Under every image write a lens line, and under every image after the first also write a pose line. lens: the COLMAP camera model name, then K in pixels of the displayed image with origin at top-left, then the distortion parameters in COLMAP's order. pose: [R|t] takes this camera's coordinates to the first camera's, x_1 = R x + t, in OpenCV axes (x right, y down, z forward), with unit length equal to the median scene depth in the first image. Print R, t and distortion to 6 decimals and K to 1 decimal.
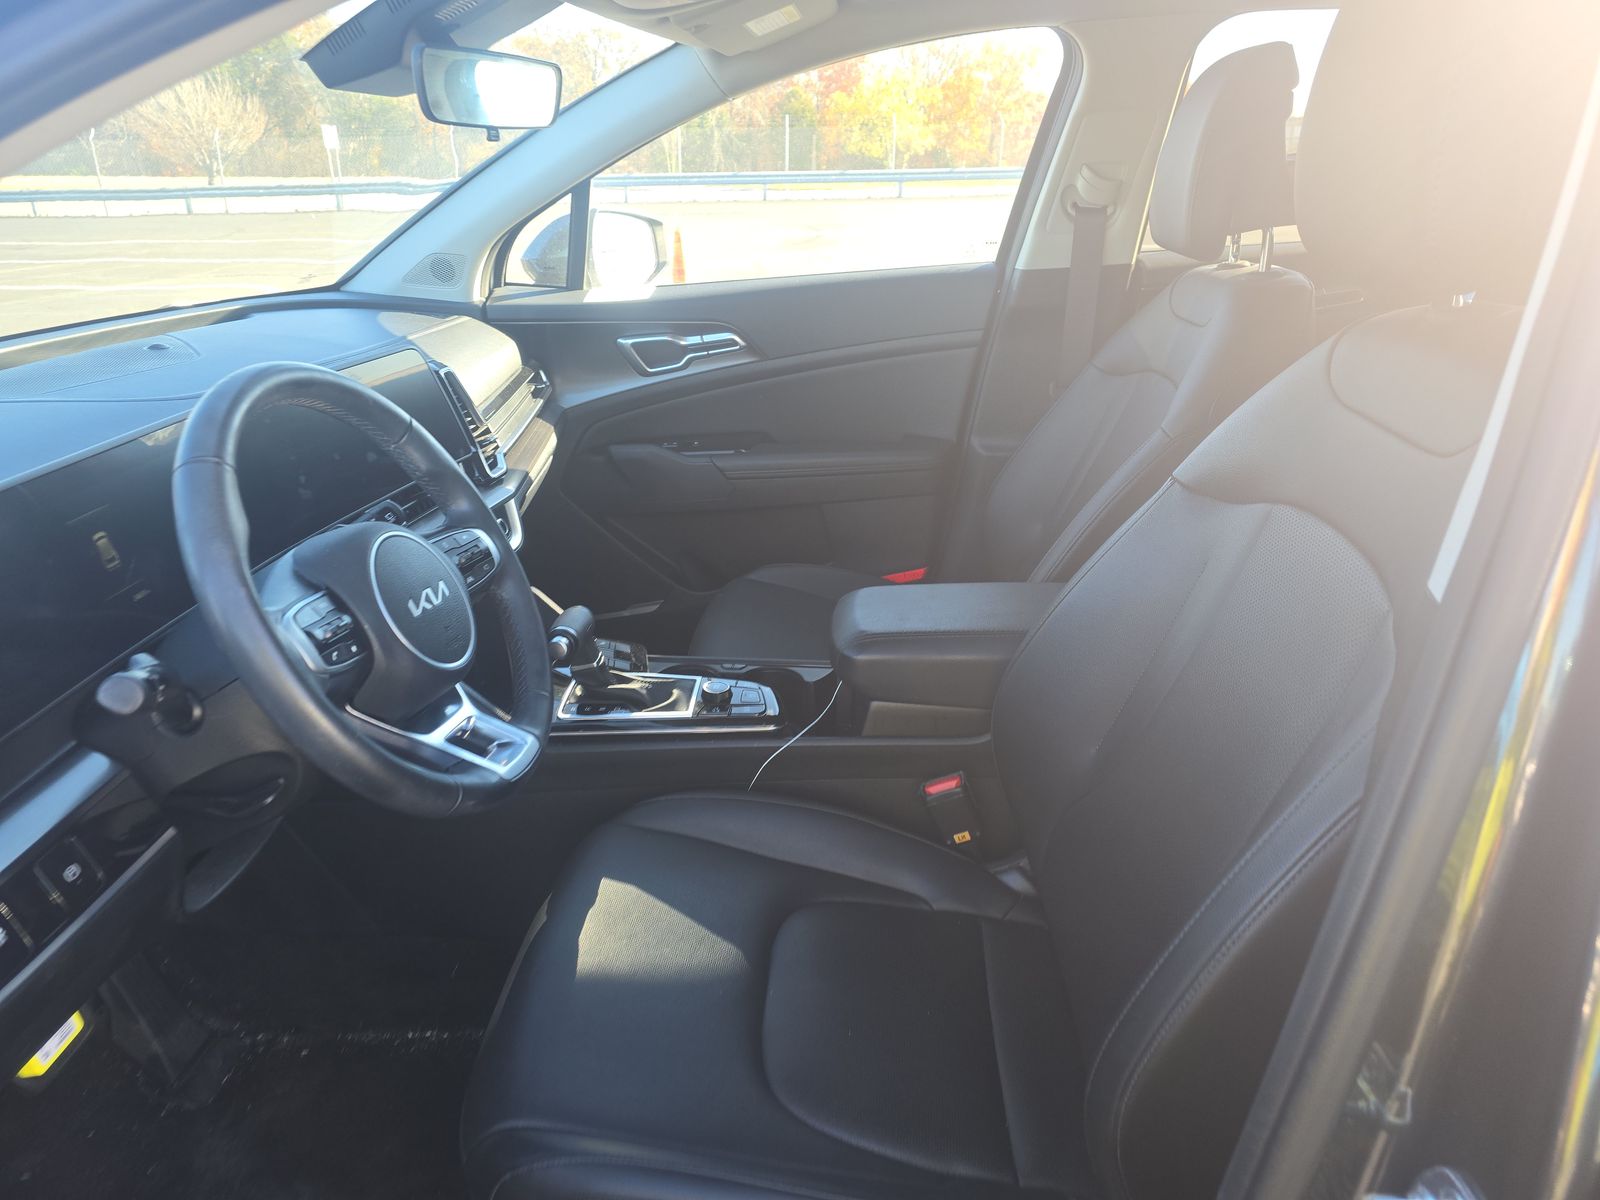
lens RADIAL K [[1079.6, 0, 800.0], [0, 1079.6, 600.0], [0, 0, 1]] dist [0.035811, -0.028076]
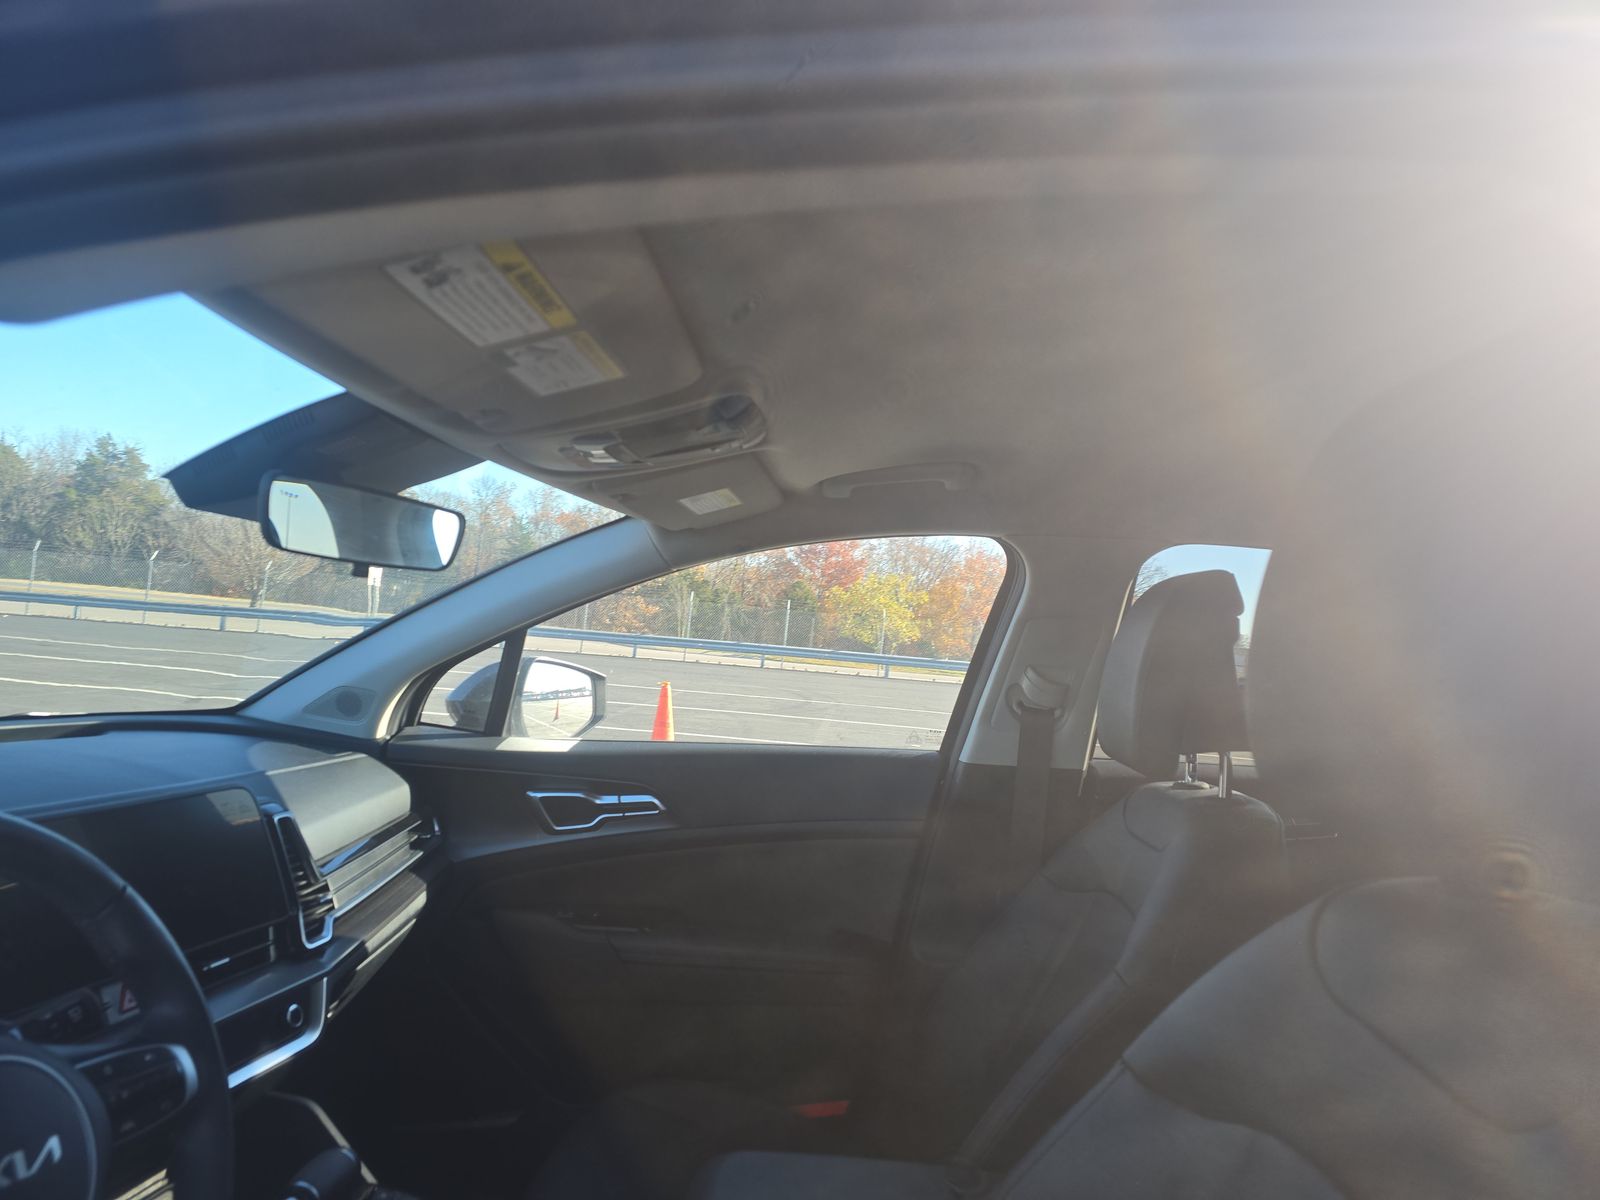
lens RADIAL K [[1054.3, 0, 783.2], [0, 1054.3, 597.5], [0, 0, 1]] dist [0.110624, -0.103750]
pose [[0.994985, 0.098499, -0.017391, 0.051209], [-0.096967, 0.907247, -0.409269, -0.043762], [-0.024534, 0.408903, 0.912248, 0.107188]]
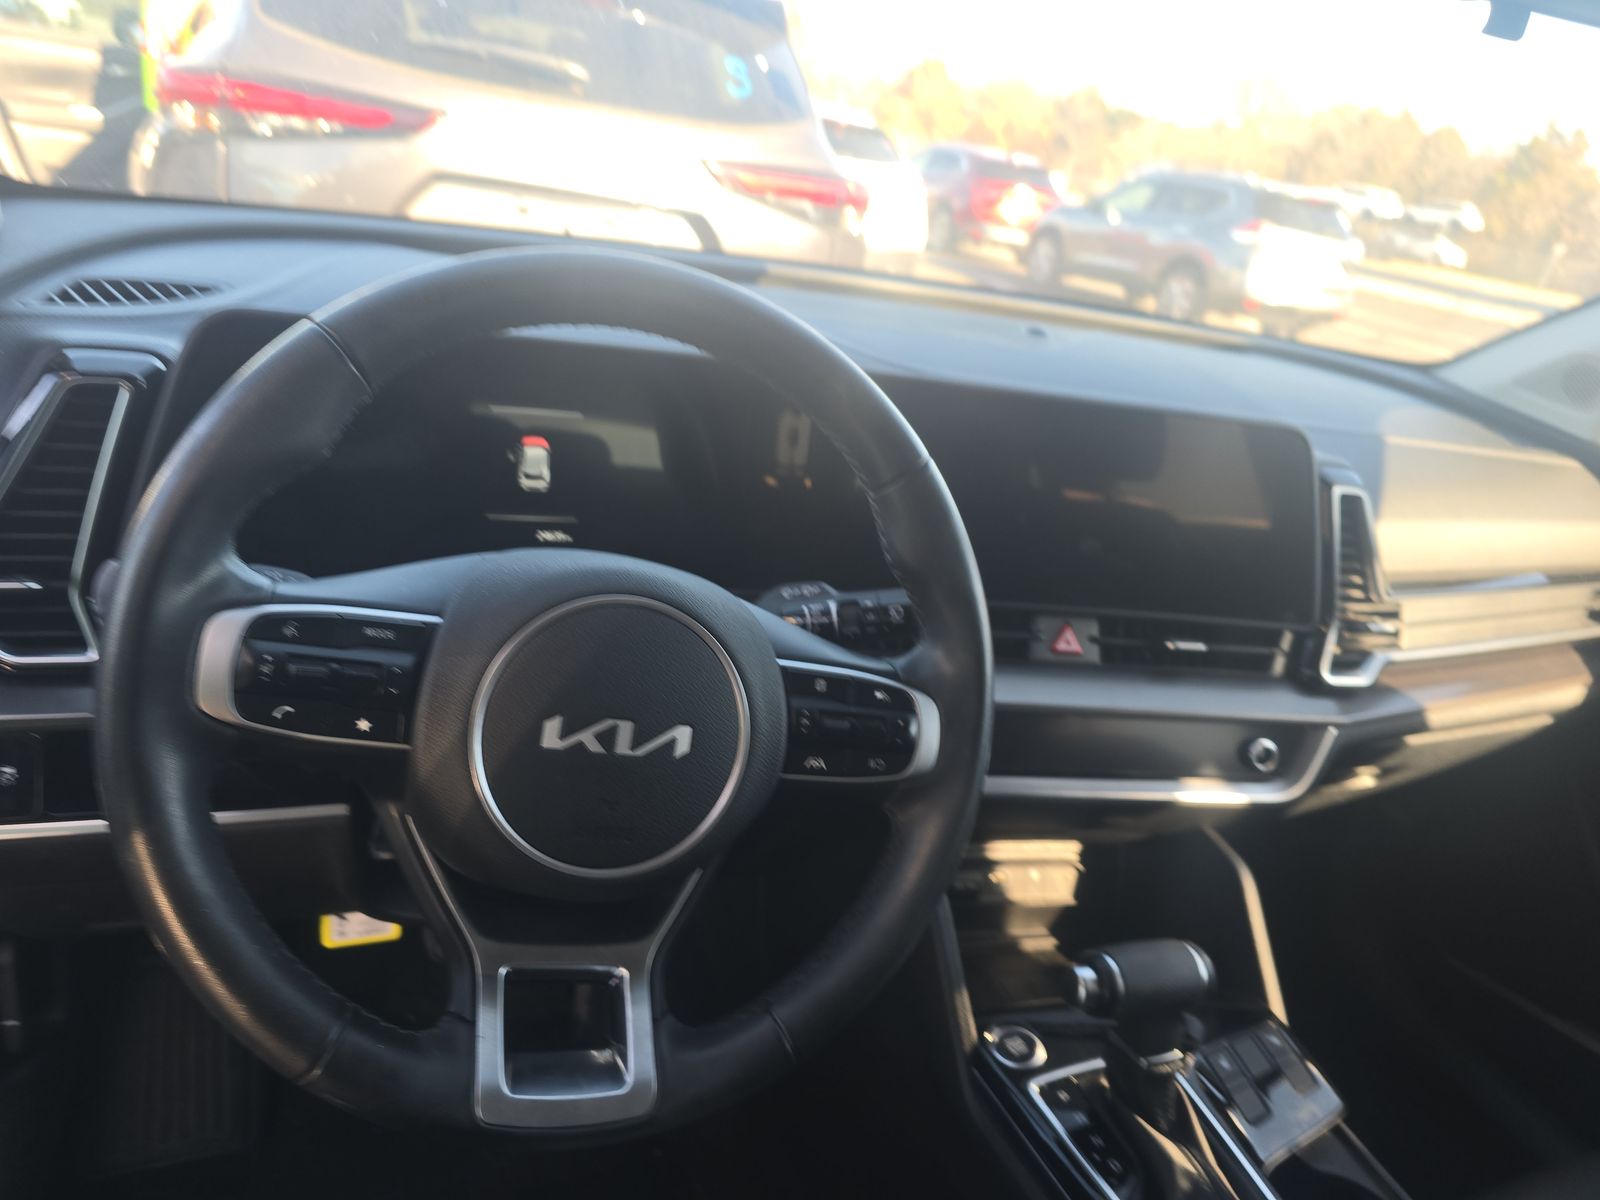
lens RADIAL K [[1079.6, 0, 800.0], [0, 1079.6, 600.0], [0, 0, 1]] dist [0.035811, -0.028076]
pose [[0.404268, 0.428401, -0.808109, 0.044055], [-0.501622, 0.842645, 0.195767, -0.098140], [0.764816, 0.326223, 0.555549, 0.357244]]
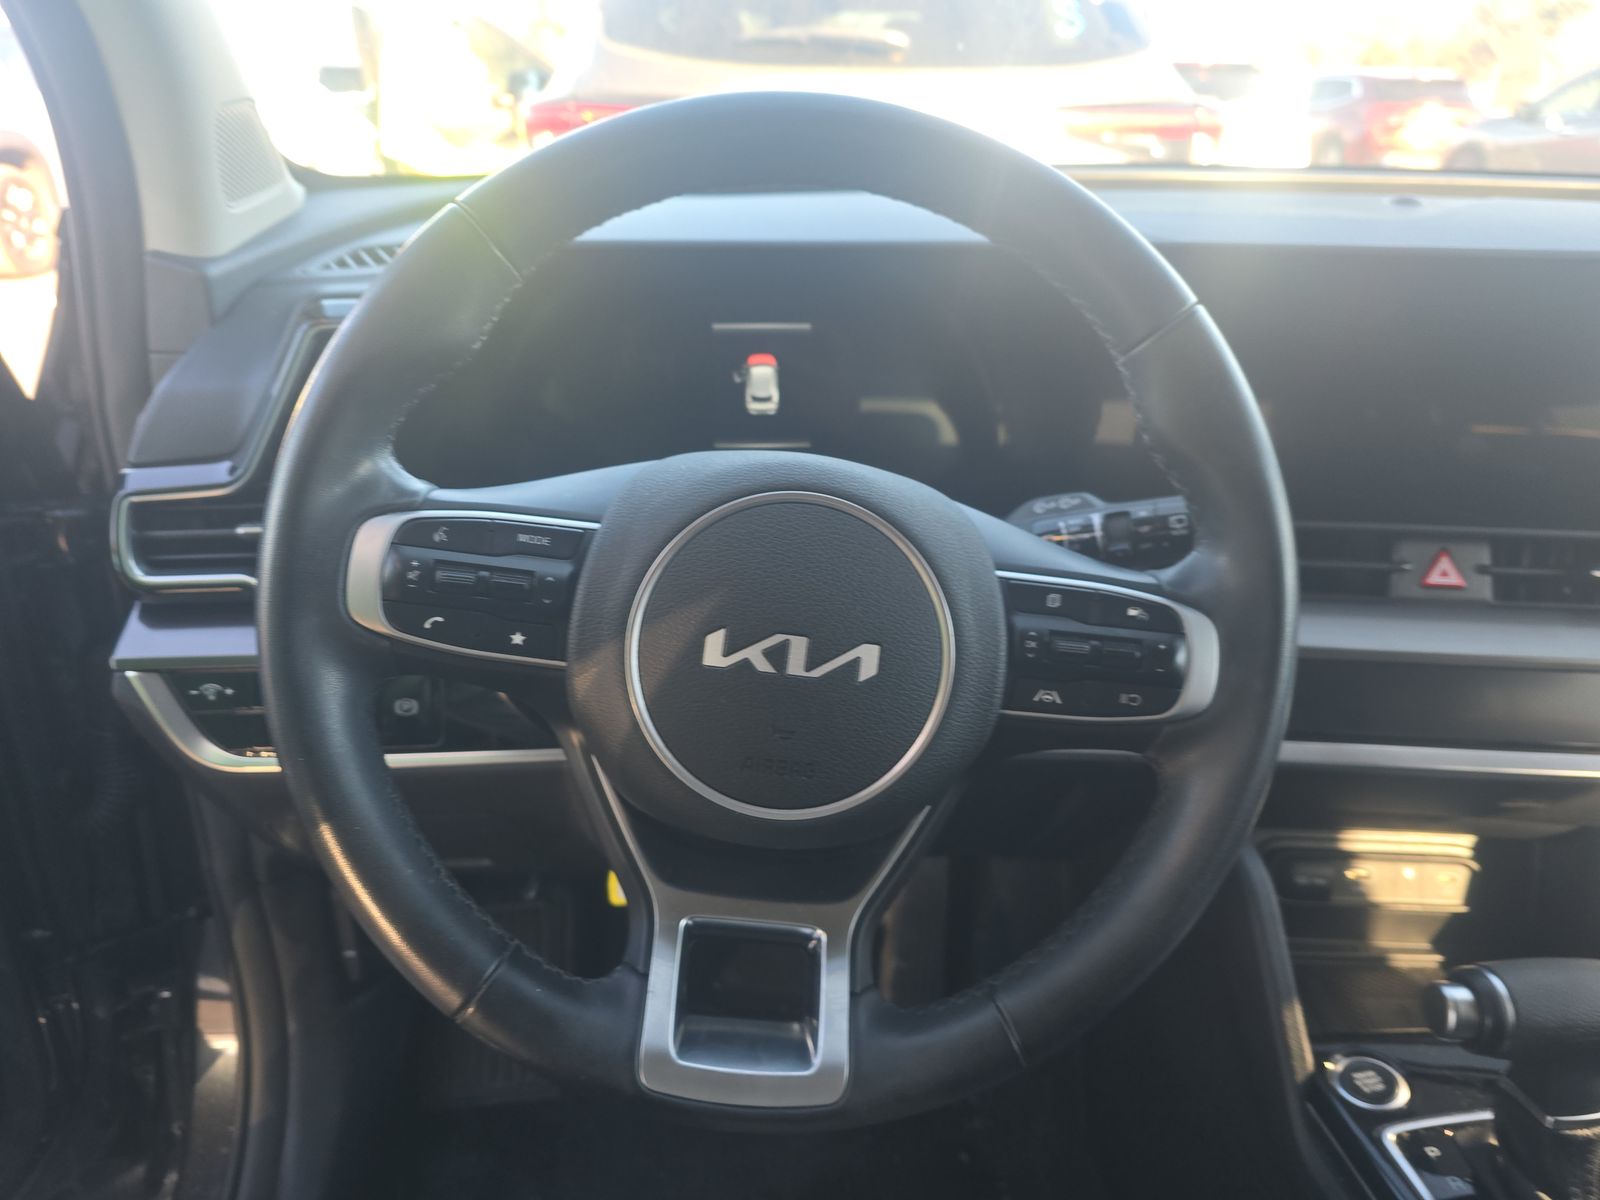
lens RADIAL K [[1098.4, 0, 800.0], [0, 1098.4, 600.0], [0, 0, 1]] dist [0.025214, -0.032980]
pose [[0.133955, 0.425967, -0.894767, 0.026752], [-0.390661, 0.852485, 0.347353, -0.086031], [0.910736, 0.303021, 0.280603, 0.412399]]
